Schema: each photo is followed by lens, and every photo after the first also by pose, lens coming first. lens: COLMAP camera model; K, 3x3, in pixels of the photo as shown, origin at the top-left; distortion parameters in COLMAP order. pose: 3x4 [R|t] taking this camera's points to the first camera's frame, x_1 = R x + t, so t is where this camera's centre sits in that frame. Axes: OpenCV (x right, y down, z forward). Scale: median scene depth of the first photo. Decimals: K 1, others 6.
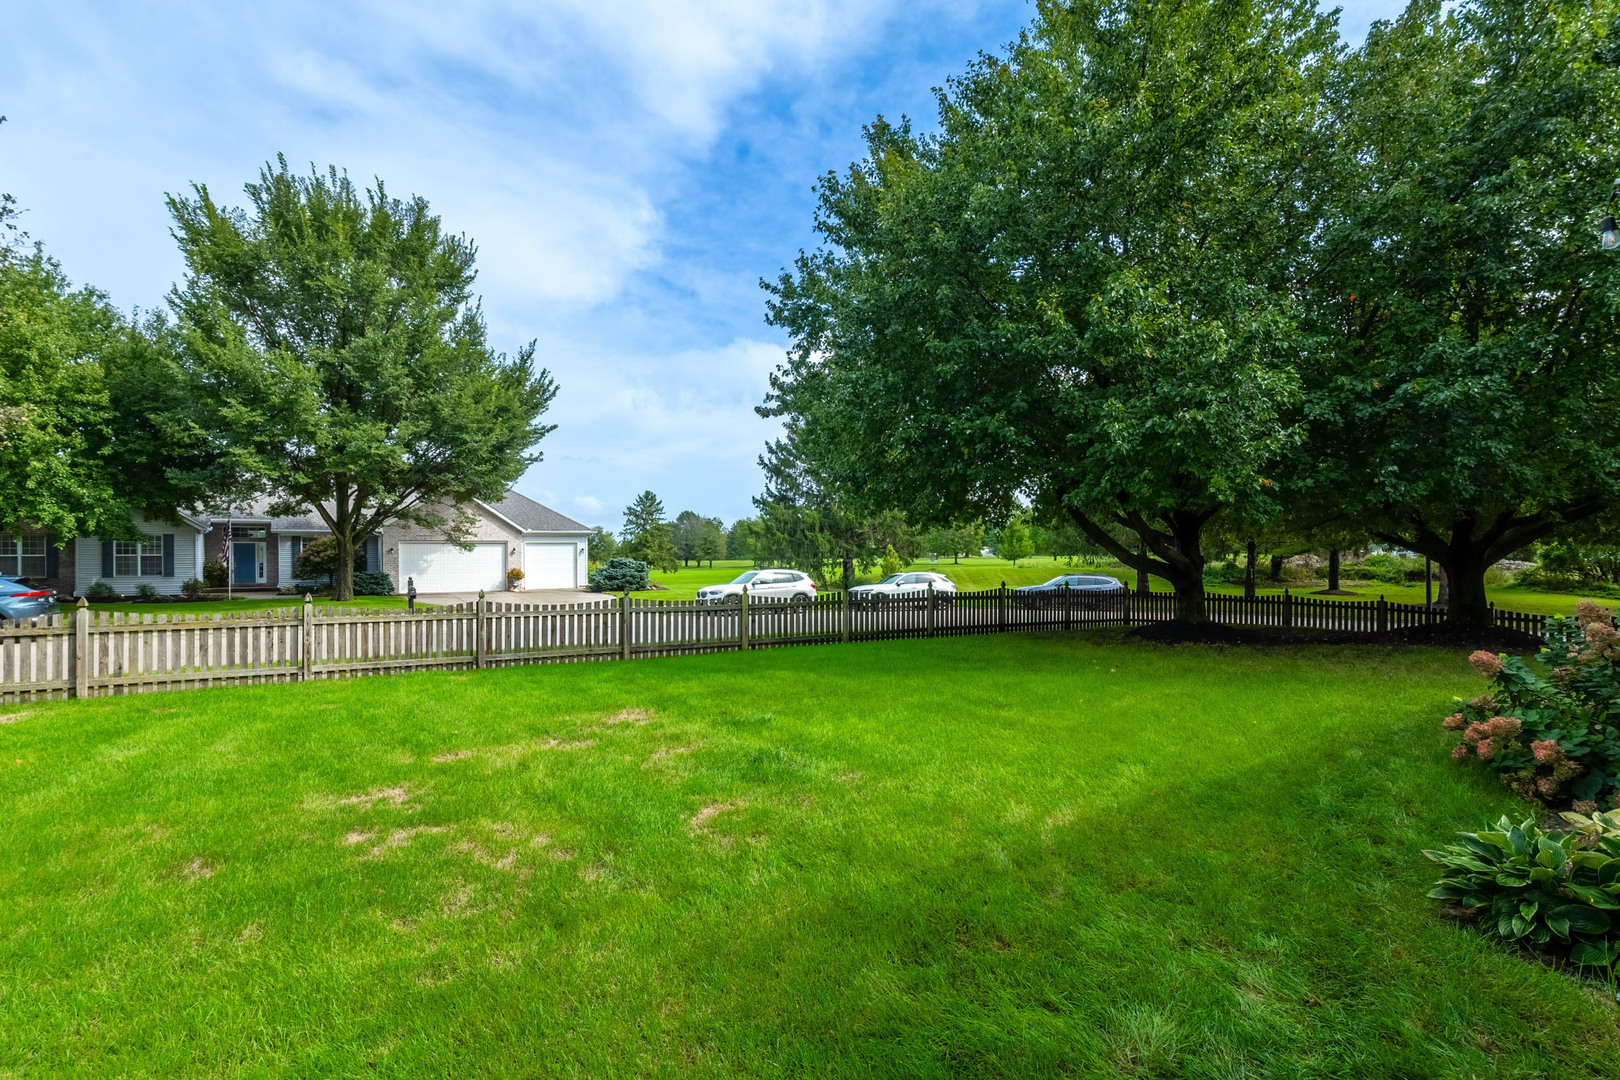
lens RADIAL K [[758.2, 0, 810.0], [0, 758.2, 540.0], [0, 0, 1]] dist [-0.003337, -0.000003]
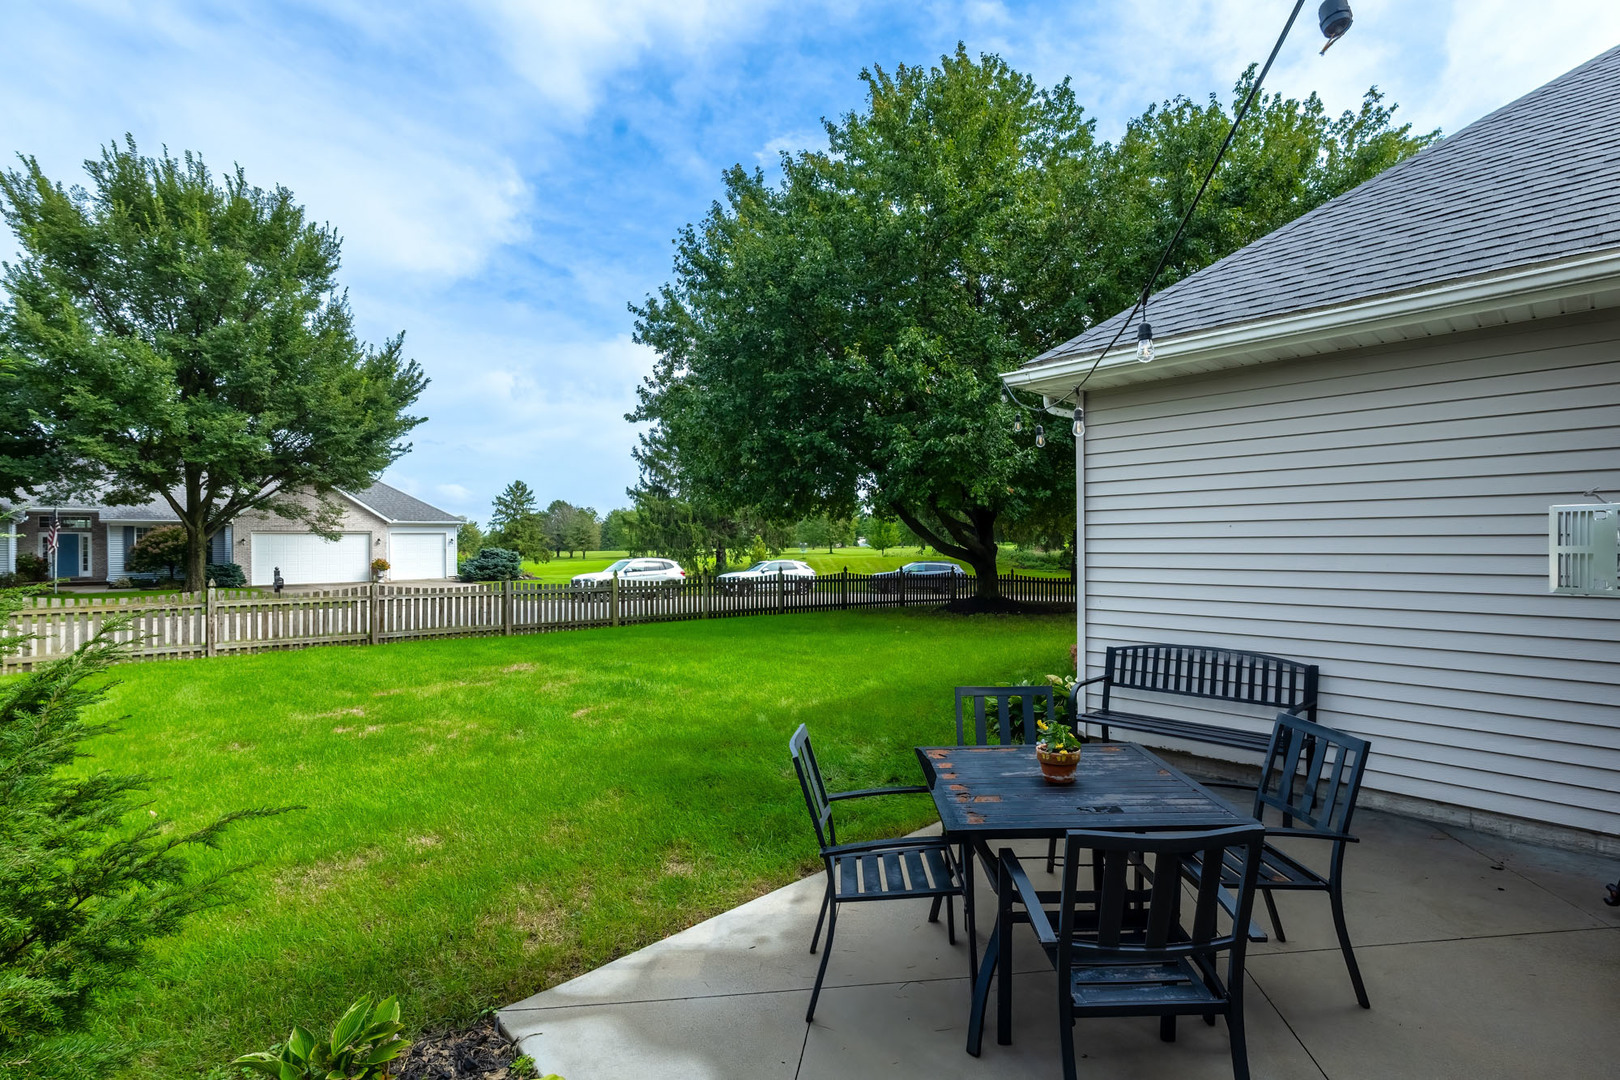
lens RADIAL K [[750.7, 0, 827.3], [0, 750.7, 541.0], [0, 0, 1]] dist [-0.034722, 0.009502]
pose [[0.983073, -0.001480, 0.183209, 0.011616], [-0.001154, 0.999897, 0.014273, -0.000801], [-0.183211, -0.014243, 0.982970, -0.090427]]
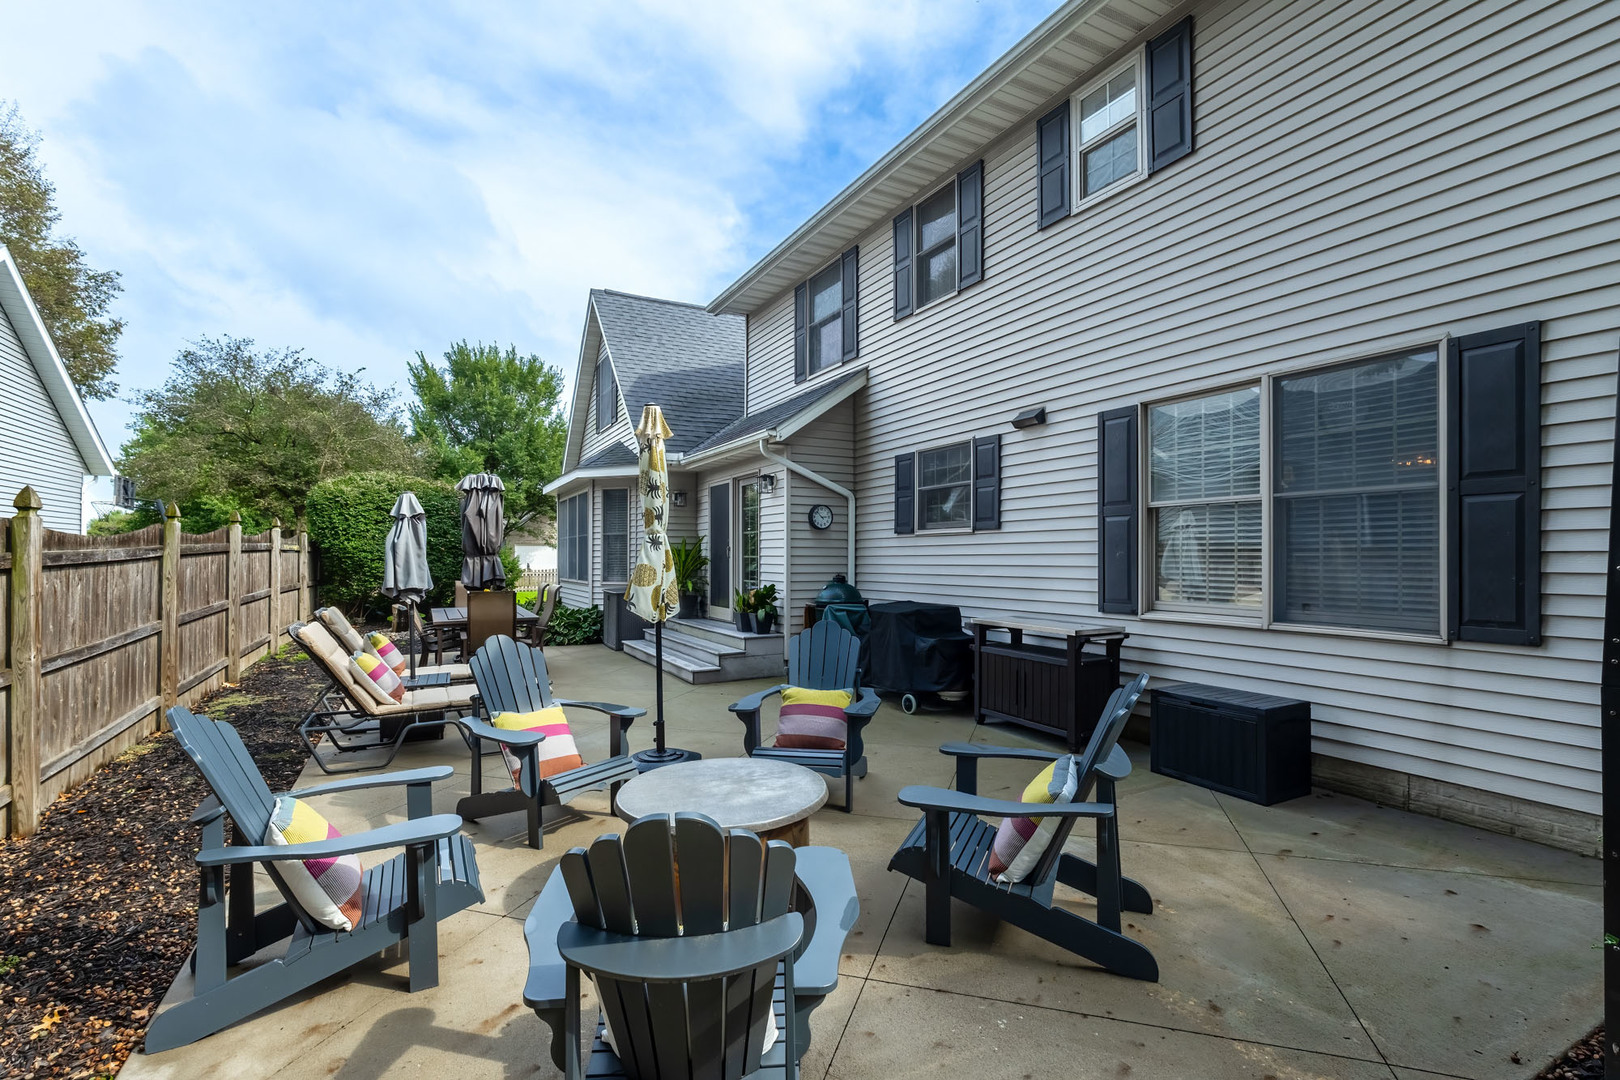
lens RADIAL K [[758.2, 0, 810.0], [0, 758.2, 540.0], [0, 0, 1]] dist [-0.003337, -0.000003]
pose [[0.994003, 0.013788, -0.108479, 0.352609], [-0.013619, 0.999905, 0.002302, -0.023449], [0.108501, -0.000811, 0.994096, -0.745295]]
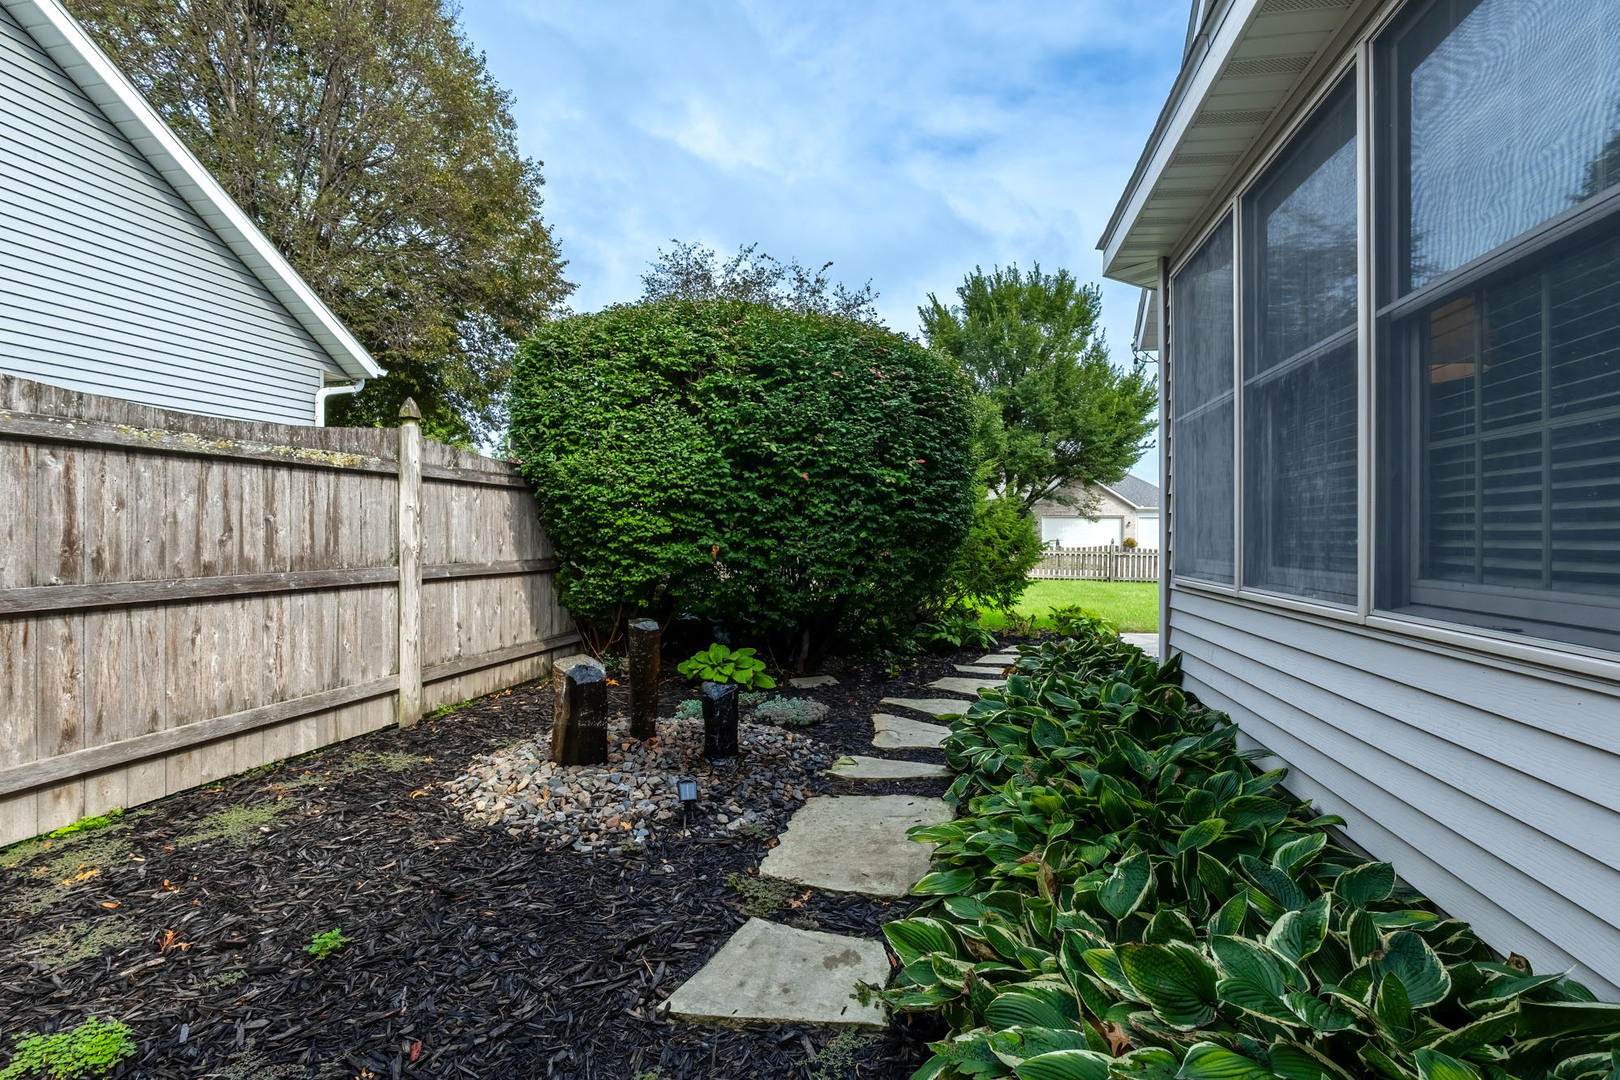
lens RADIAL K [[758.2, 0, 810.0], [0, 758.2, 540.0], [0, 0, 1]] dist [-0.003337, -0.000003]
pose [[0.716931, 0.013064, -0.697022, 0.133608], [0.004620, 0.999713, 0.023490, 0.013330], [0.697129, -0.020061, 0.716665, -0.341933]]
